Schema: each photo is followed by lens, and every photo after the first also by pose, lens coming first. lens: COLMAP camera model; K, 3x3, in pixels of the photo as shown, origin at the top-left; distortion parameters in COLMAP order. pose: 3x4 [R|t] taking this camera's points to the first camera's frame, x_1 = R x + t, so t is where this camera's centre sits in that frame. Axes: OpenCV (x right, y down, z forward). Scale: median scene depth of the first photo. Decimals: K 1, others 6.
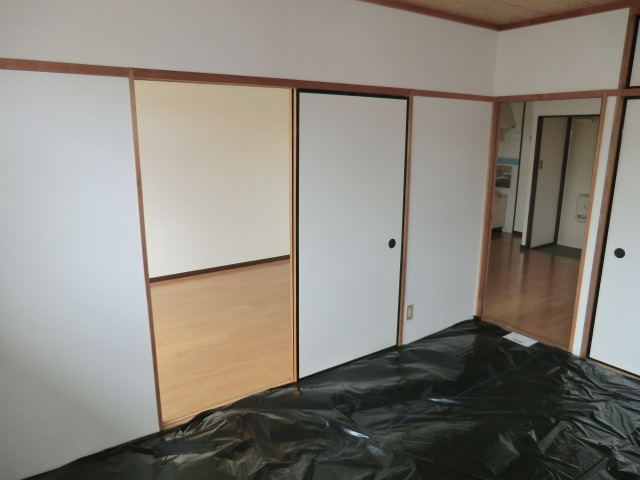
lens RADIAL K [[458.2, 0, 322.6], [0, 458.2, 237.0], [0, 0, 1]] dist [-0.121852, 0.110023]
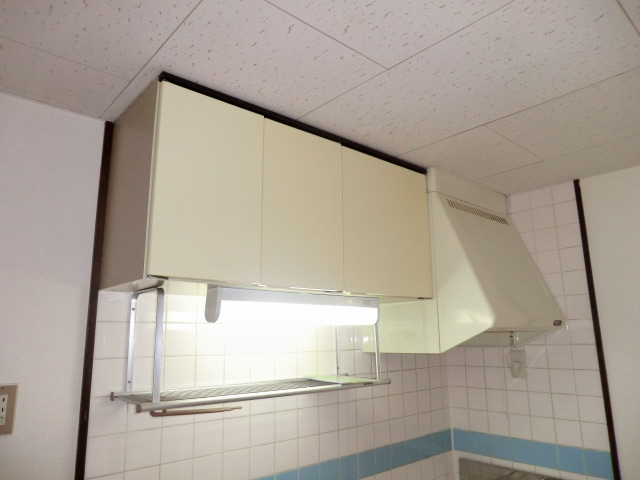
lens RADIAL K [[458.2, 0, 322.6], [0, 458.2, 237.0], [0, 0, 1]] dist [-0.121852, 0.110023]
pose [[0.994018, 0.000484, 0.109215, 0.260442], [0.047218, 0.899799, -0.433741, -0.184534], [-0.098482, 0.436304, 0.894394, 0.759076]]
